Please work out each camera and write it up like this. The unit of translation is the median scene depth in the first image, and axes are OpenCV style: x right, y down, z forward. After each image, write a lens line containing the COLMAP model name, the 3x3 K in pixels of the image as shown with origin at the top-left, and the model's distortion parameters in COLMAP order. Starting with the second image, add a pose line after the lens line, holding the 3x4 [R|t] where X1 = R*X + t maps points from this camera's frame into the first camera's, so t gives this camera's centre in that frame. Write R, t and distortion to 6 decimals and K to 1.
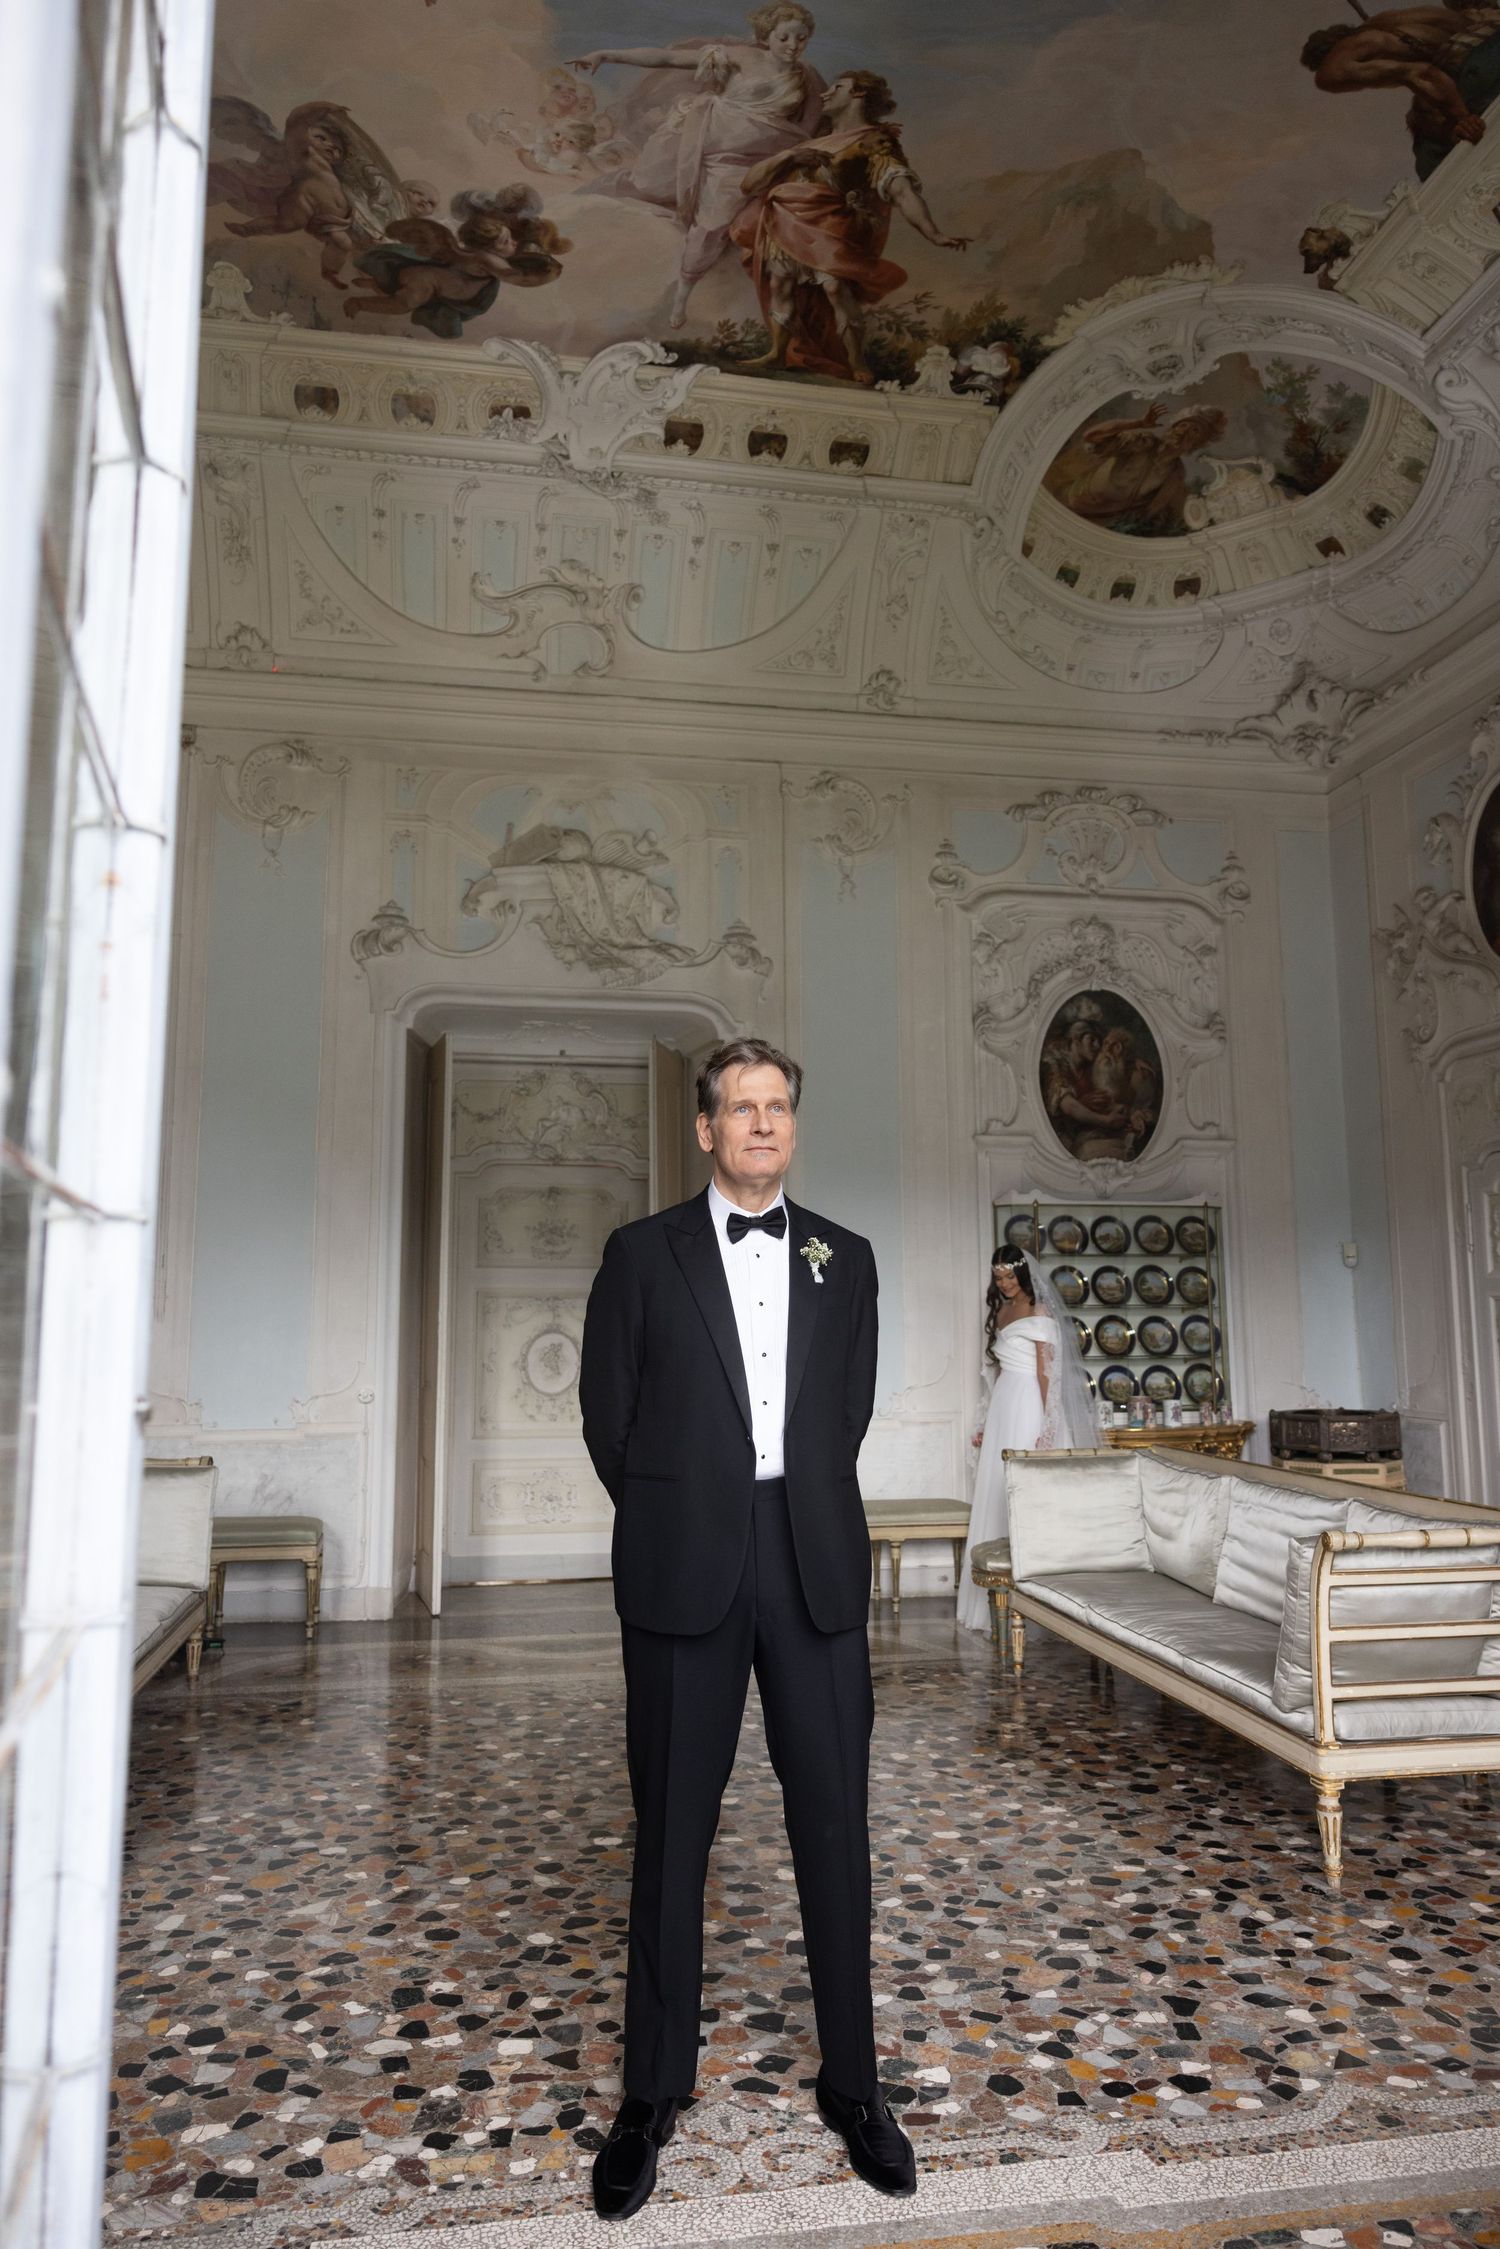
lens RADIAL K [[1504.1, 0, 744.9], [0, 1504.1, 1129.9], [0, 0, 1]] dist [0.000468, 0.002432]
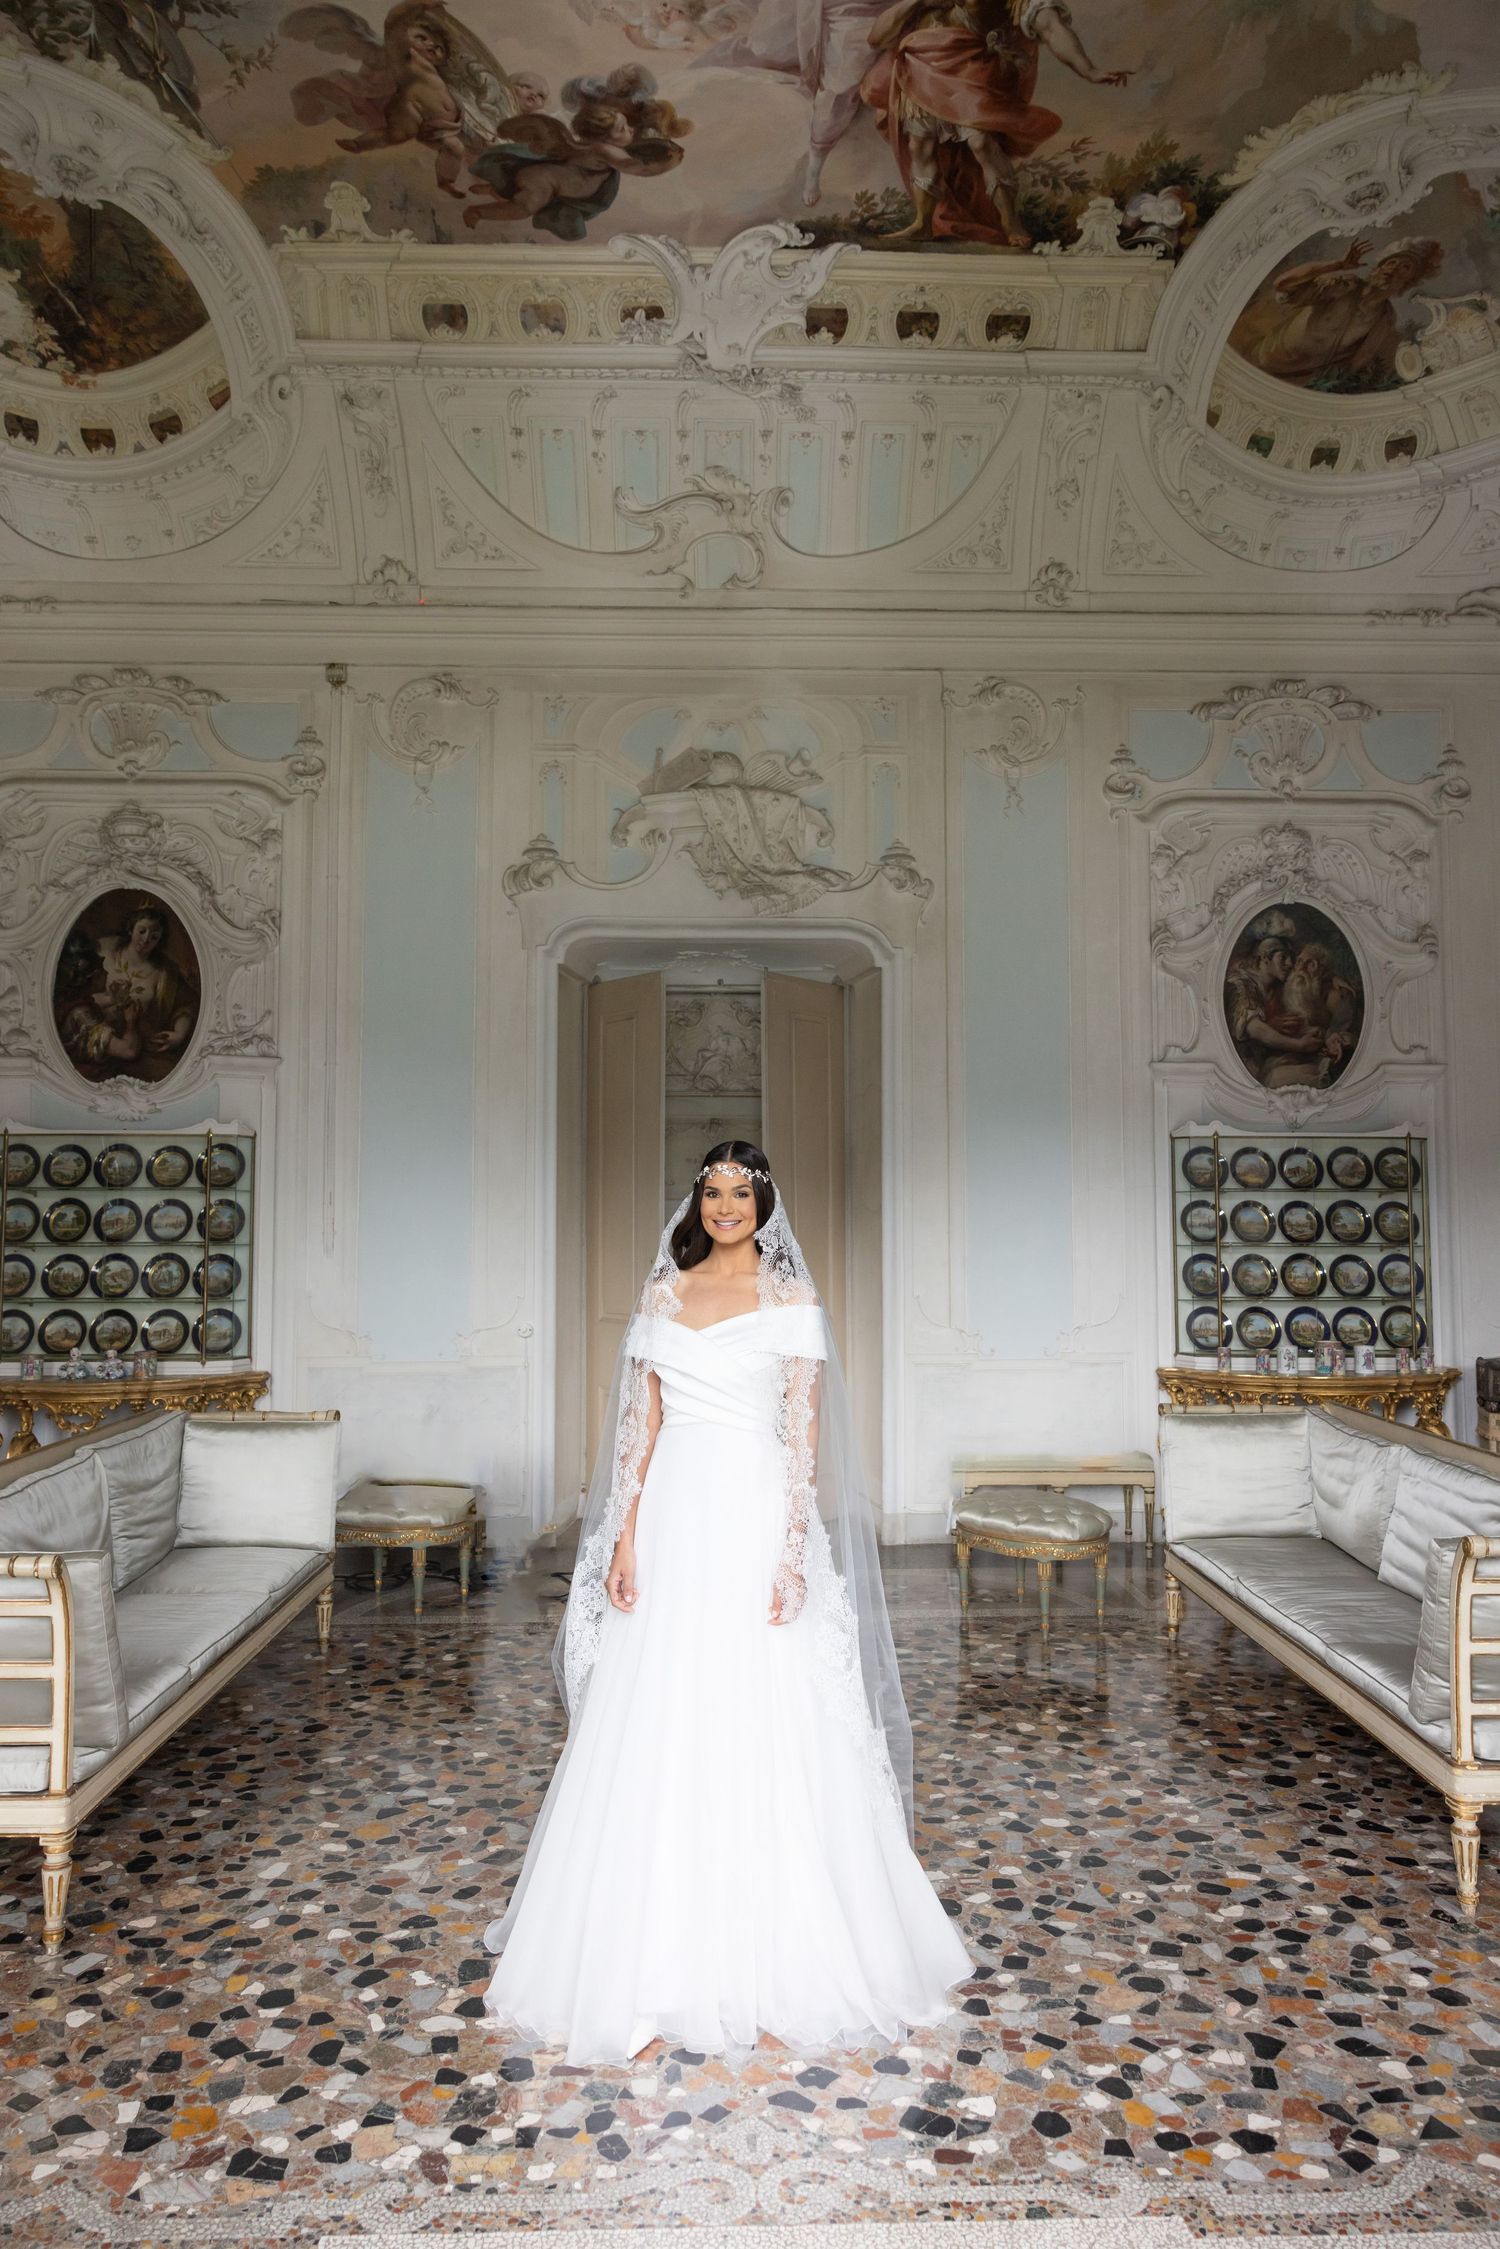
lens RADIAL K [[1511.8, 0, 749.0], [0, 1511.8, 1135.9], [0, 0, 1]] dist [0.006682, -0.000593]
pose [[0.988655, -0.004493, -0.150136, 0.084824], [0.015248, 0.997391, 0.070562, -0.039960], [0.149427, -0.072051, 0.986144, 0.044502]]
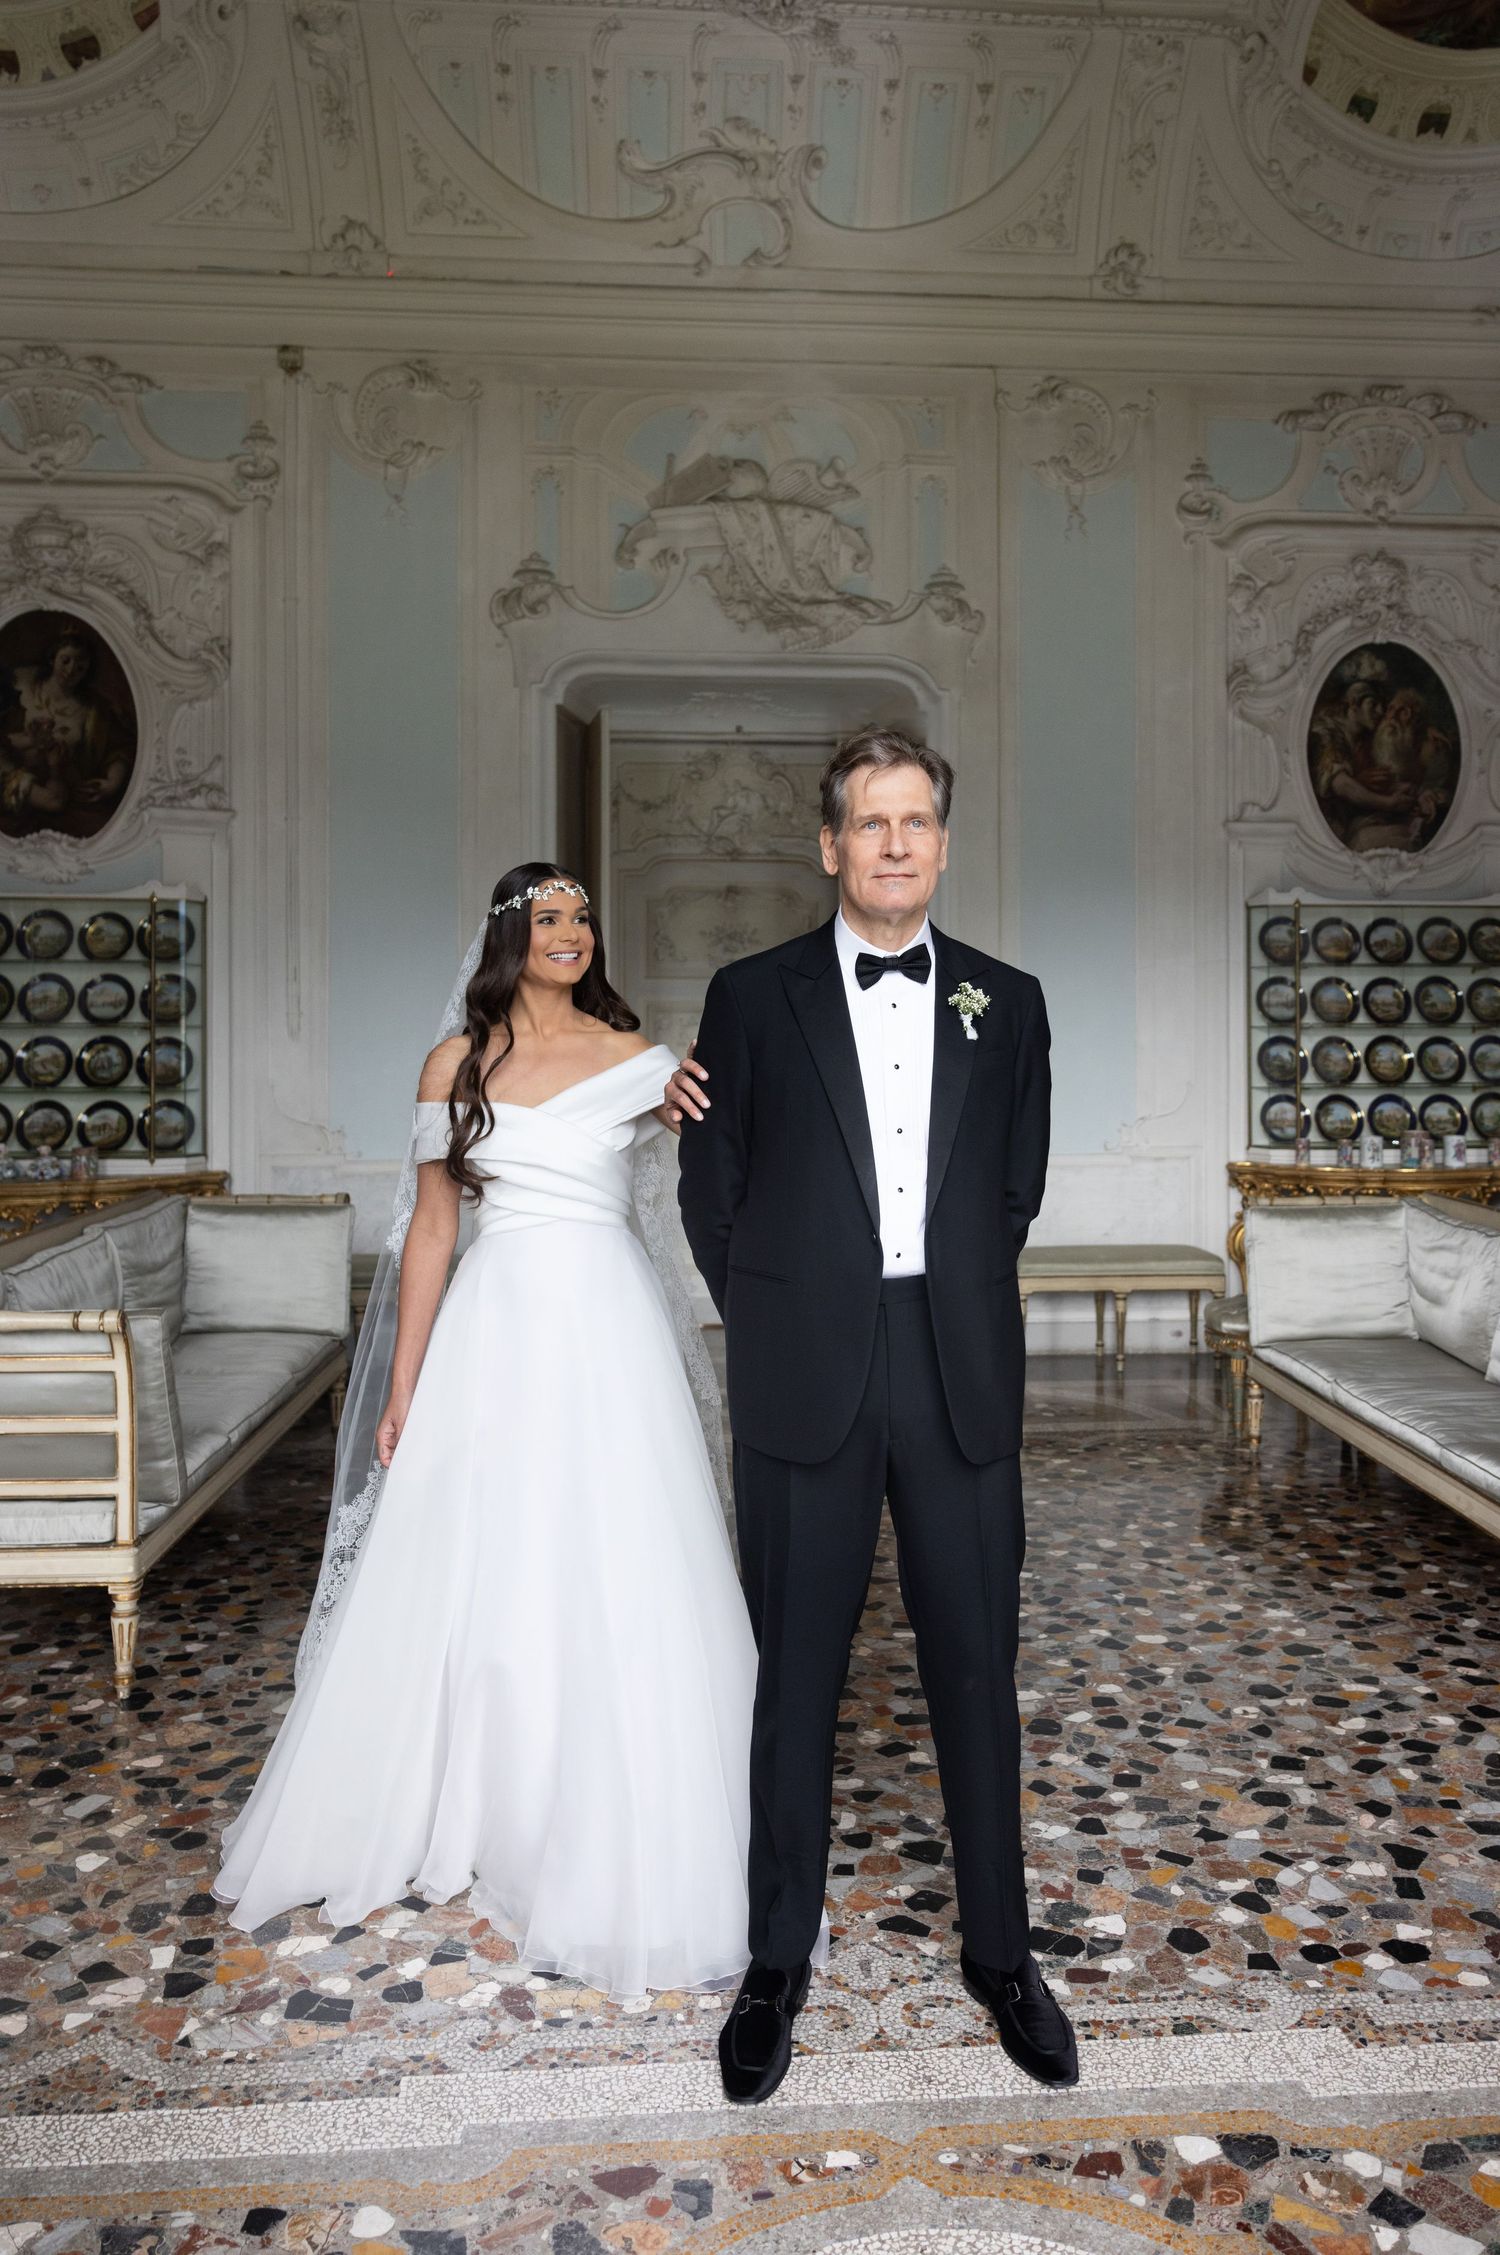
lens RADIAL K [[1702.7, 0, 812.9], [0, 1702.7, 1032.9], [0, 0, 1]] dist [0.003000, 0.001363]
pose [[0.995057, 0.003516, -0.099242, 0.033857], [0.009721, 0.991124, 0.132585, -0.015284], [0.098827, -0.132894, 0.986191, 0.045016]]
